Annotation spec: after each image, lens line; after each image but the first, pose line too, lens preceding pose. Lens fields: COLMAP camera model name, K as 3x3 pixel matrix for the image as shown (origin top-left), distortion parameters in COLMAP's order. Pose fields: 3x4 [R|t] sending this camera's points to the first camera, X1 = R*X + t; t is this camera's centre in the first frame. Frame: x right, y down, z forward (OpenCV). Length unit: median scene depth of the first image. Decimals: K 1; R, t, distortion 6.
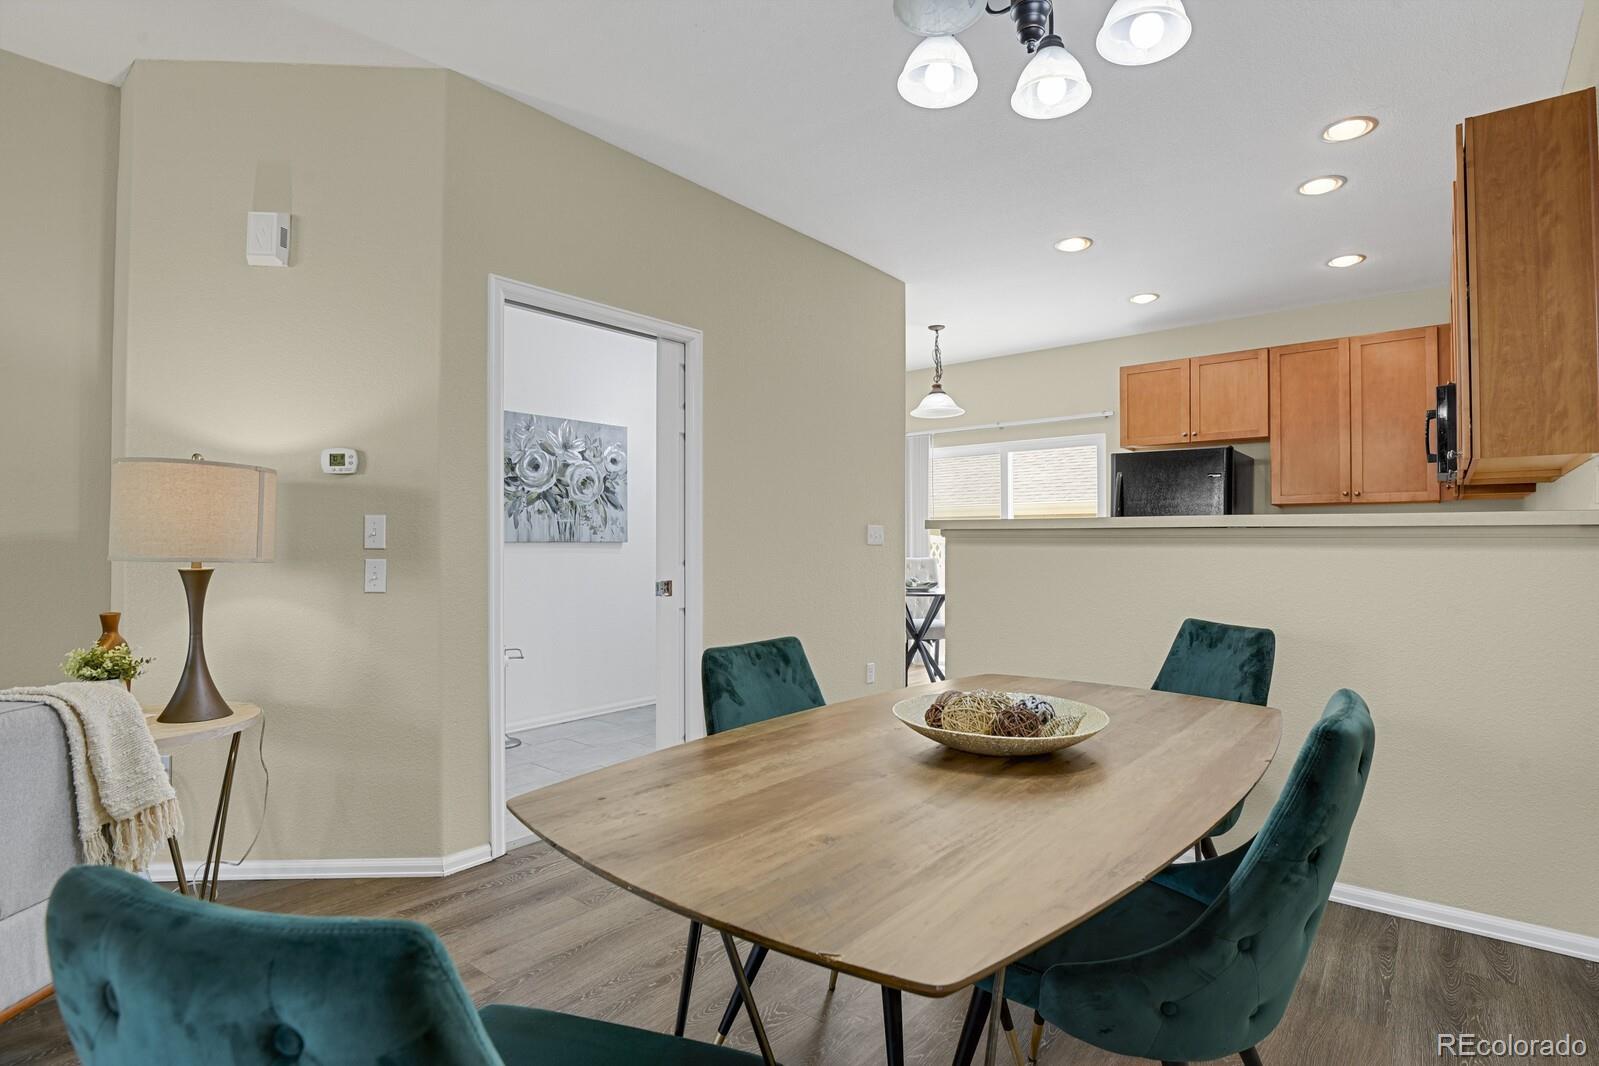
lens RADIAL K [[785.2, 0, 790.2], [0, 785.2, 537.1], [0, 0, 1]] dist [-0.018443, -0.007474]
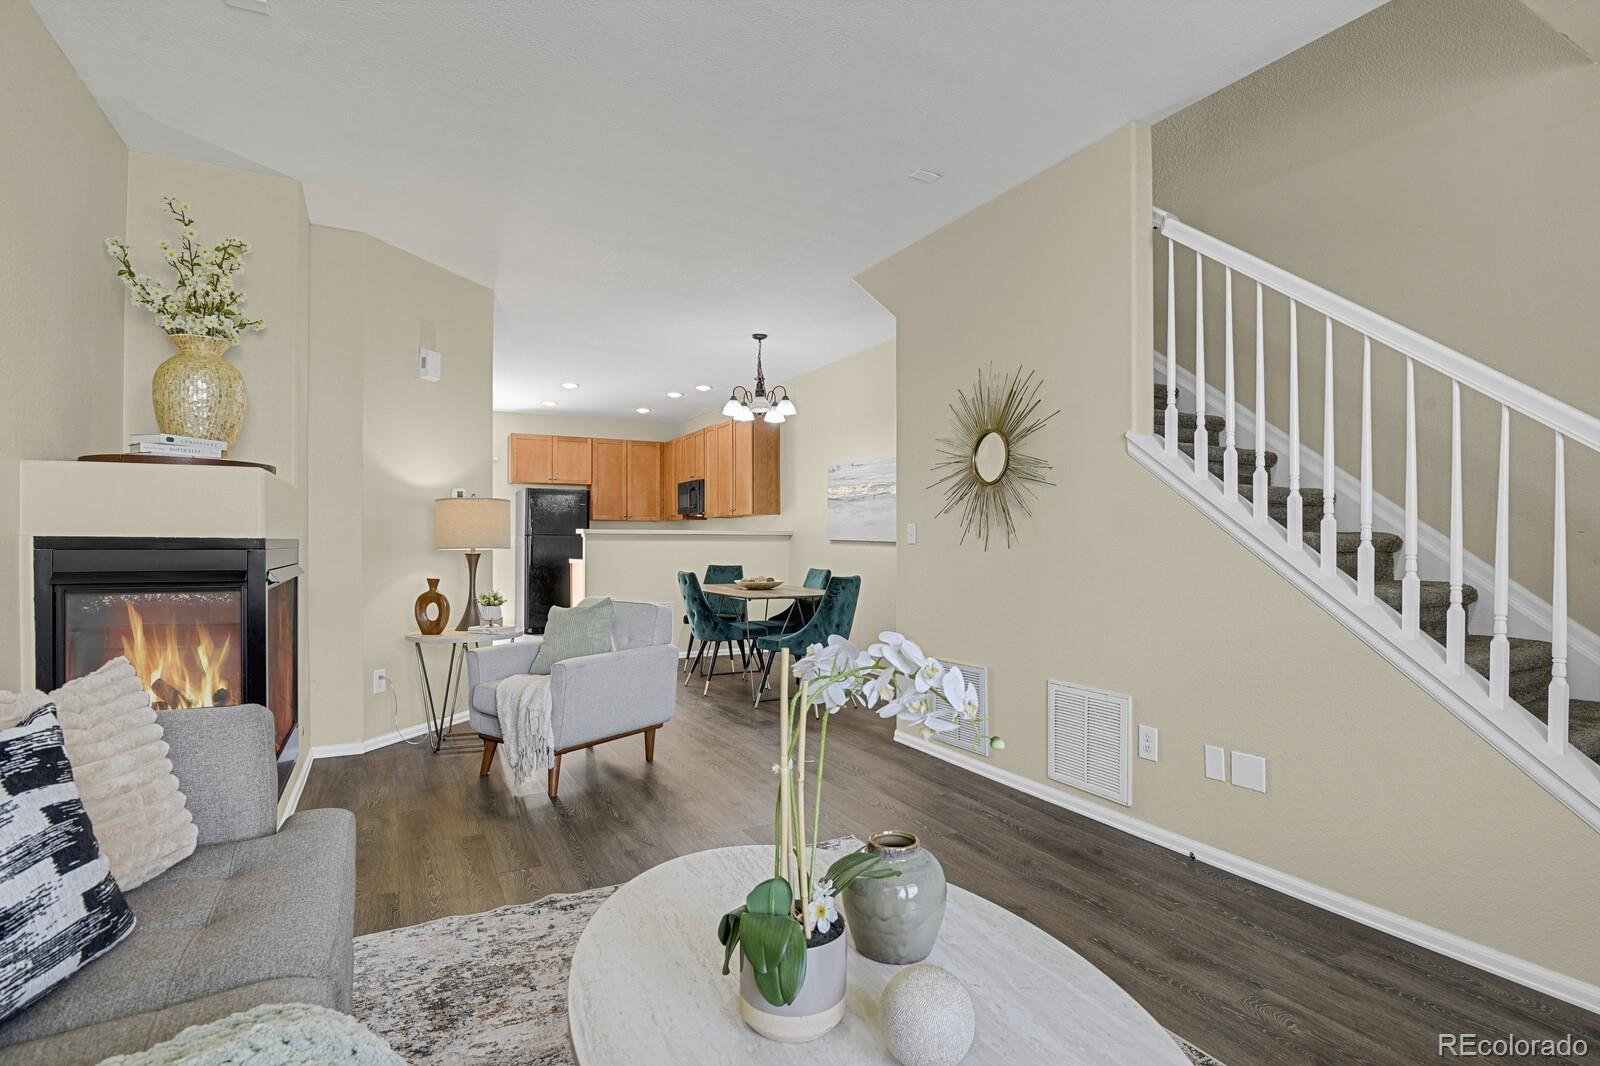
lens RADIAL K [[785.7, 0, 807.9], [0, 785.7, 532.4], [0, 0, 1]] dist [-0.018443, -0.007474]
pose [[0.370955, 0.008192, 0.928615, -1.050089], [-0.006584, 0.999959, -0.006191, -0.002179], [-0.928627, -0.003817, 0.370994, -0.228968]]
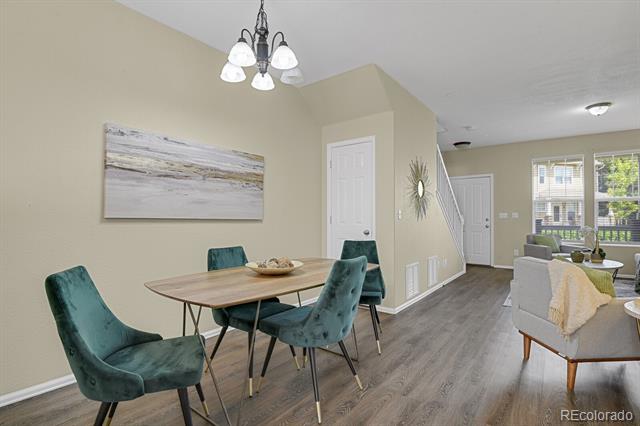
lens RADIAL K [[314.3, 0, 320.3], [0, 314.3, 215.1], [0, 0, 1]] dist [-0.018443, -0.007474]
pose [[-0.999018, -0.000152, -0.044300, 0.039536], [0.000446, 0.999909, -0.013490, 0.004533], [0.044298, -0.013497, -0.998927, 0.753995]]
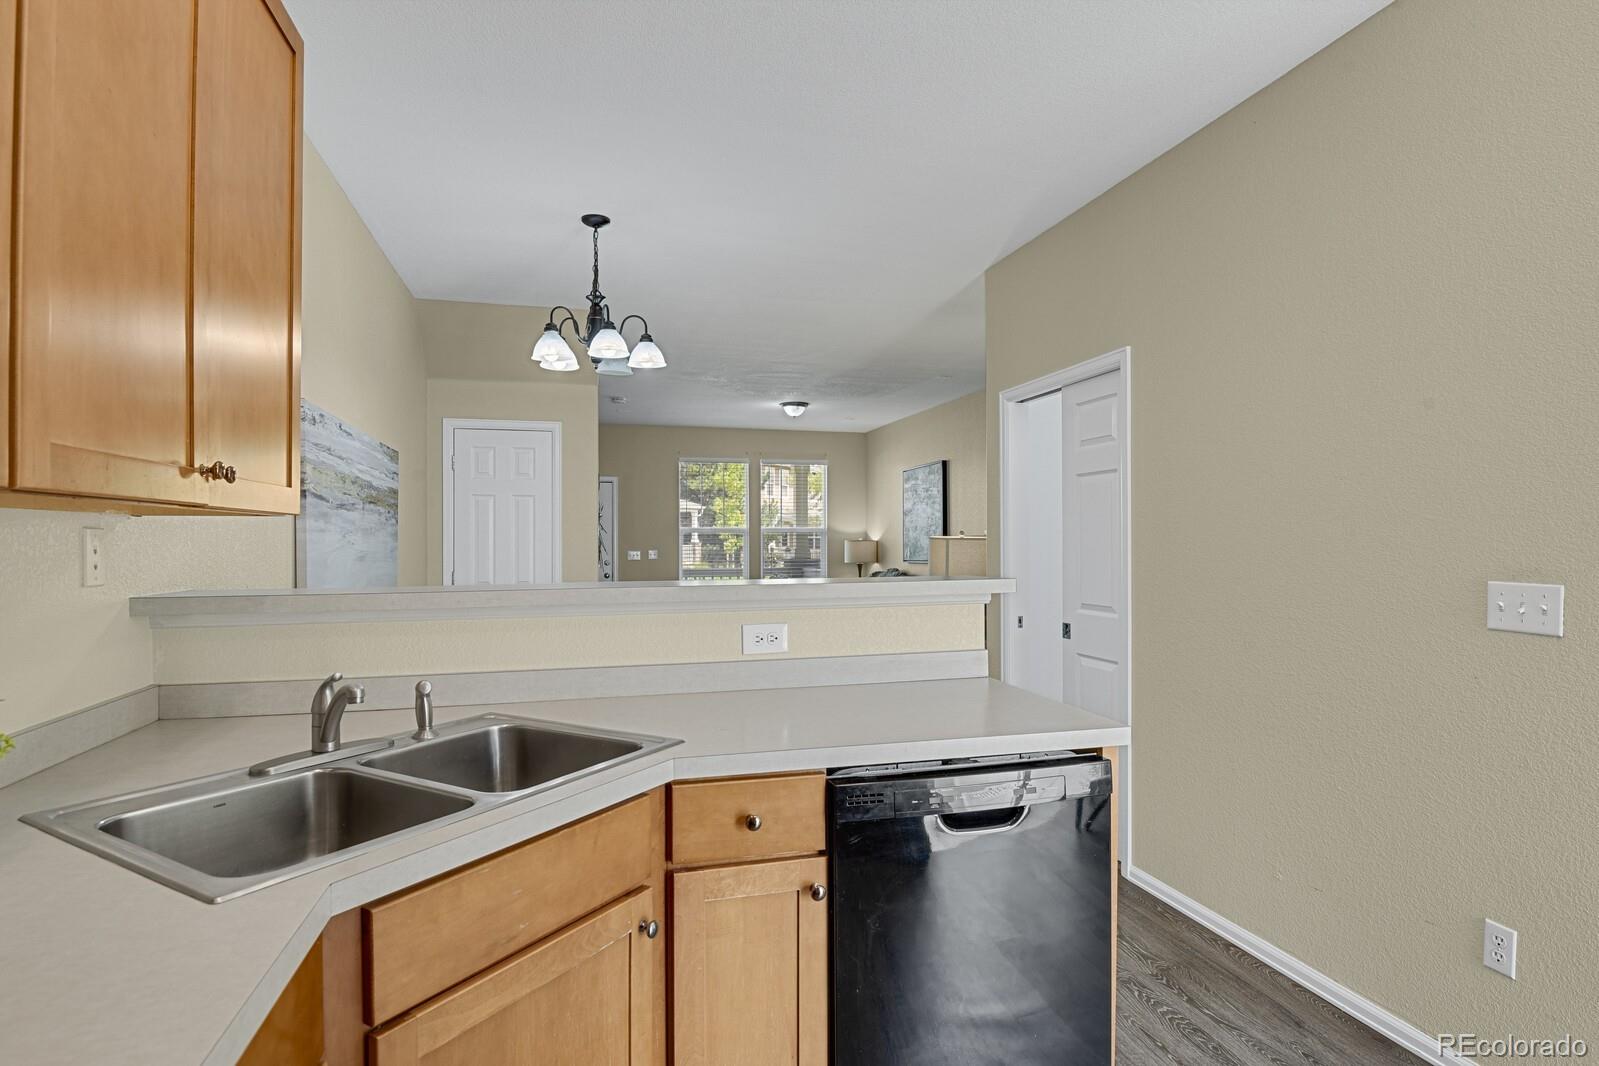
lens RADIAL K [[823.3, 0, 808.9], [0, 823.3, 535.0], [0, 0, 1]] dist [-0.018959, -0.003614]
pose [[-0.560740, -0.003721, -0.827984, 0.603569], [0.010575, 0.999876, -0.011656, -0.034633], [0.827924, -0.015292, -0.560631, 0.883525]]
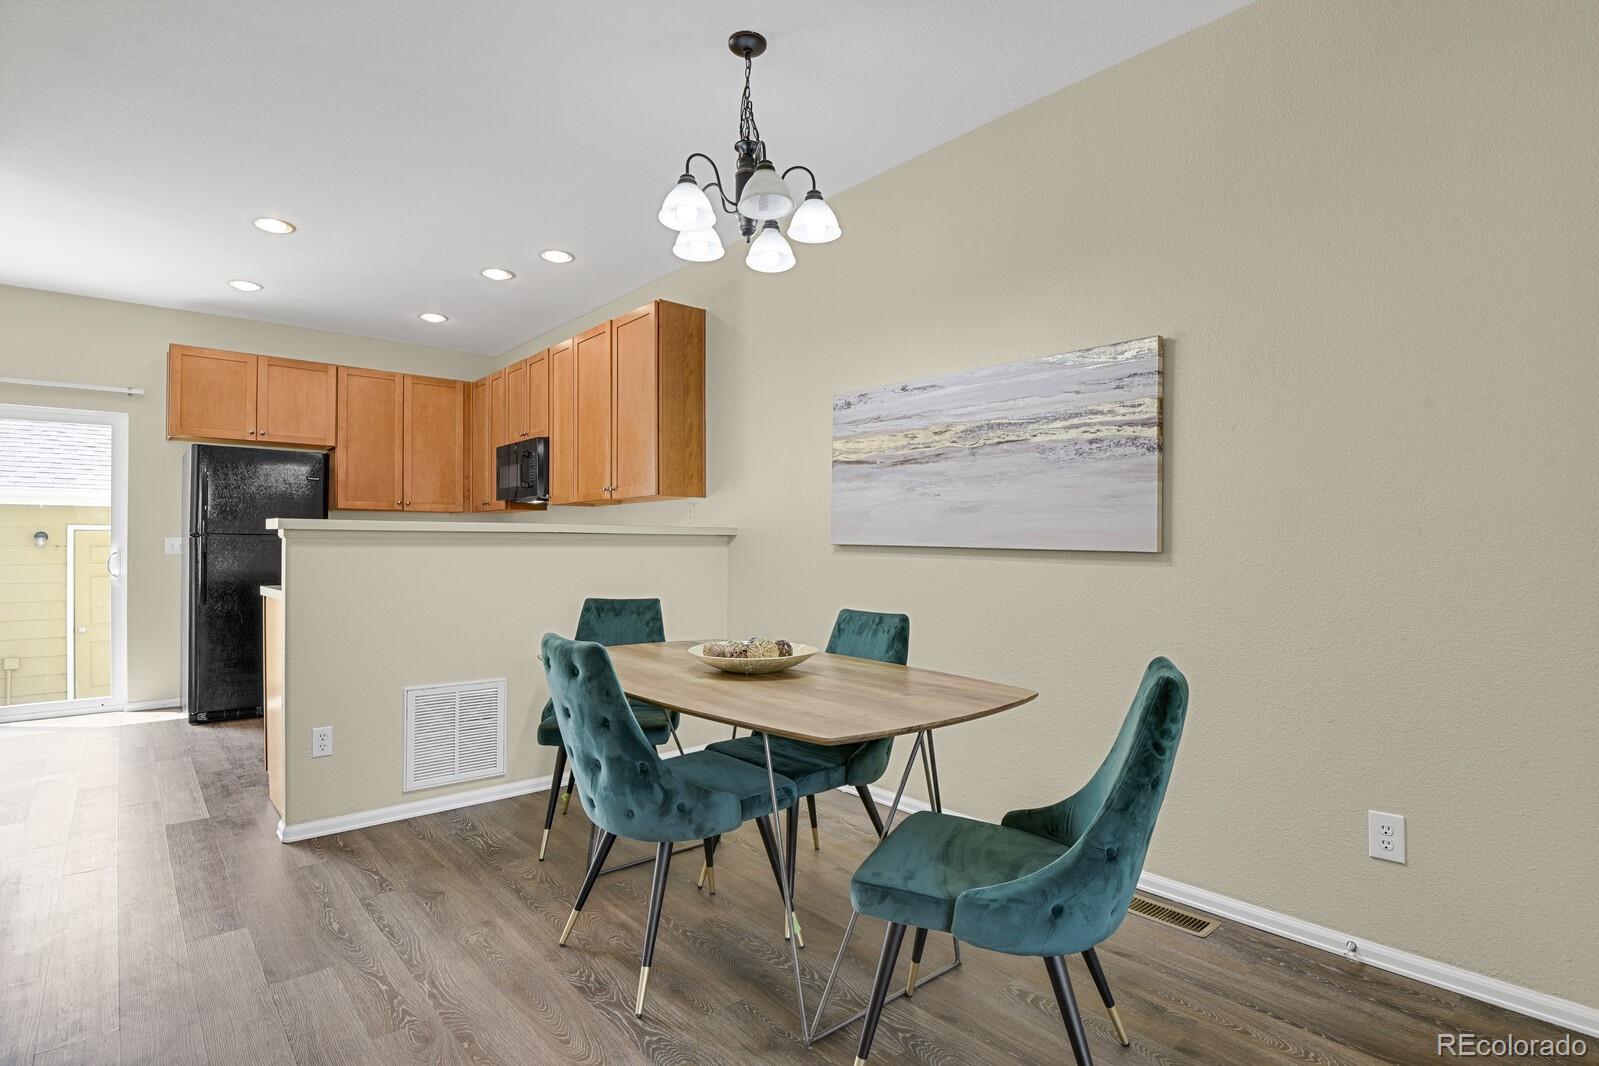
lens RADIAL K [[785.2, 0, 802.4], [0, 785.2, 538.7], [0, 0, 1]] dist [-0.018443, -0.007474]
pose [[0.142947, 0.005577, 0.989715, -0.399146], [-0.008198, 0.999956, -0.004451, 0.000334], [-0.989696, -0.007477, 0.142987, 0.206311]]
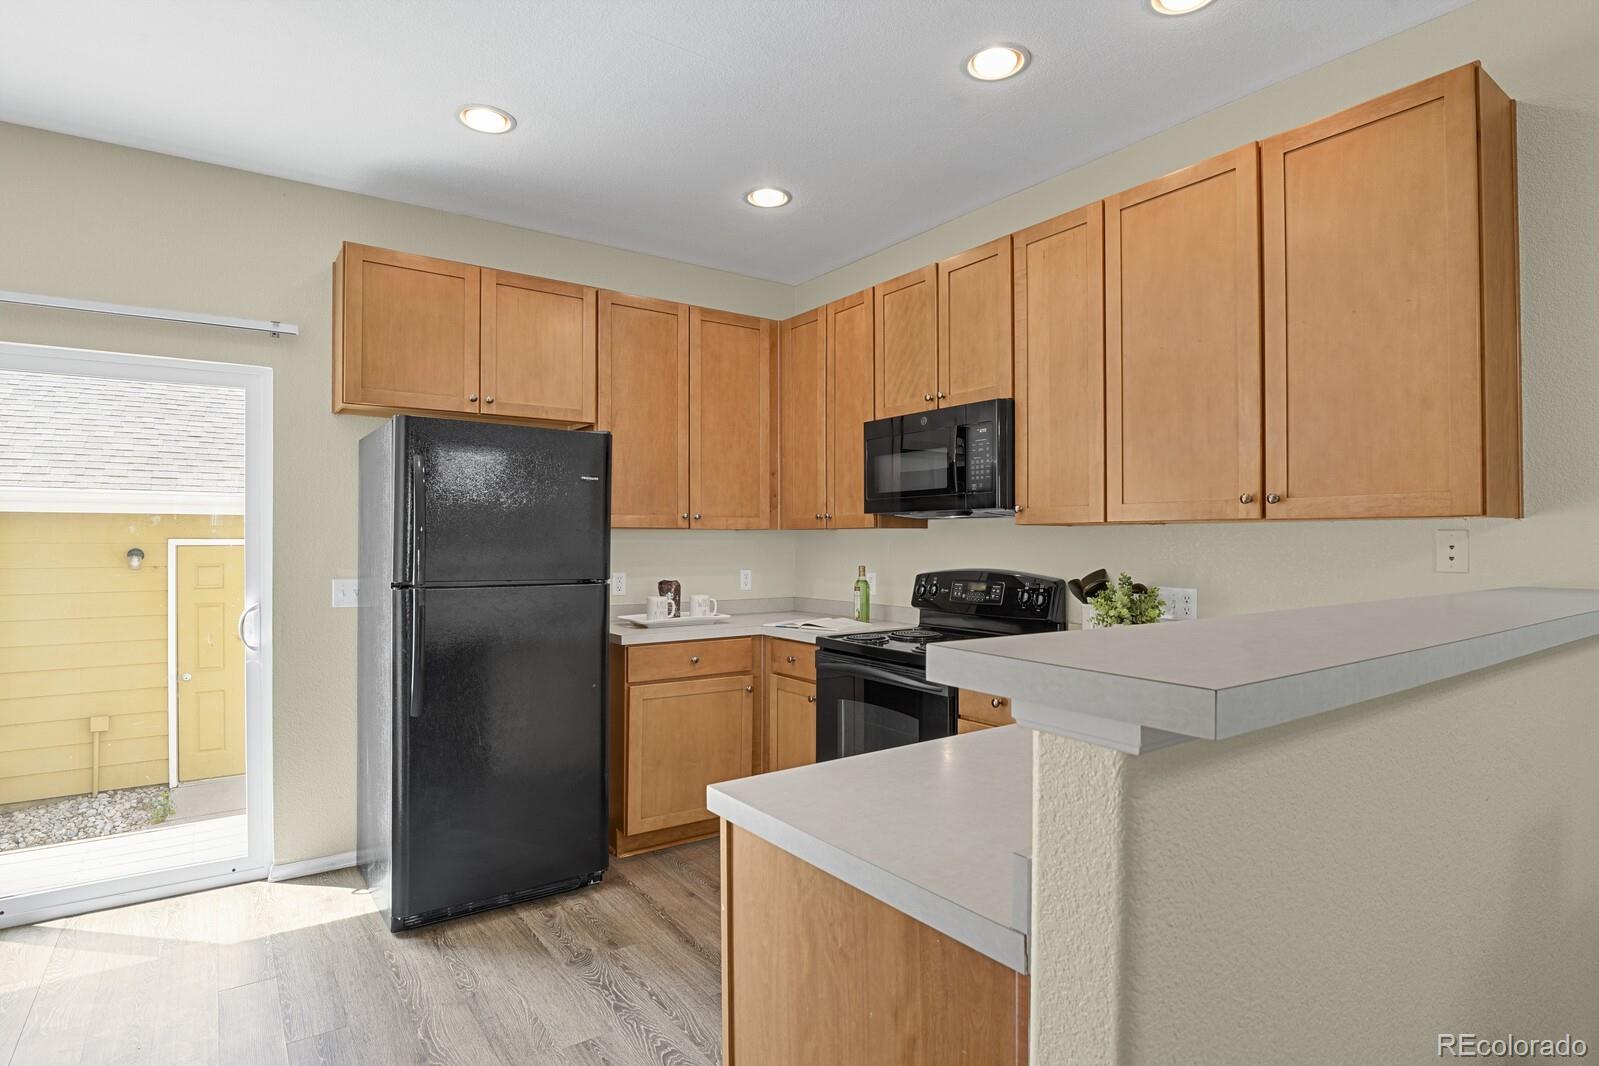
lens RADIAL K [[823.3, 0, 807.8], [0, 823.3, 540.3], [0, 0, 1]] dist [-0.018959, -0.003614]
pose [[0.235135, -0.002208, 0.971960, -0.016408], [-0.007705, 0.999962, 0.004135, -0.037367], [-0.971932, -0.008461, 0.235109, 0.707164]]
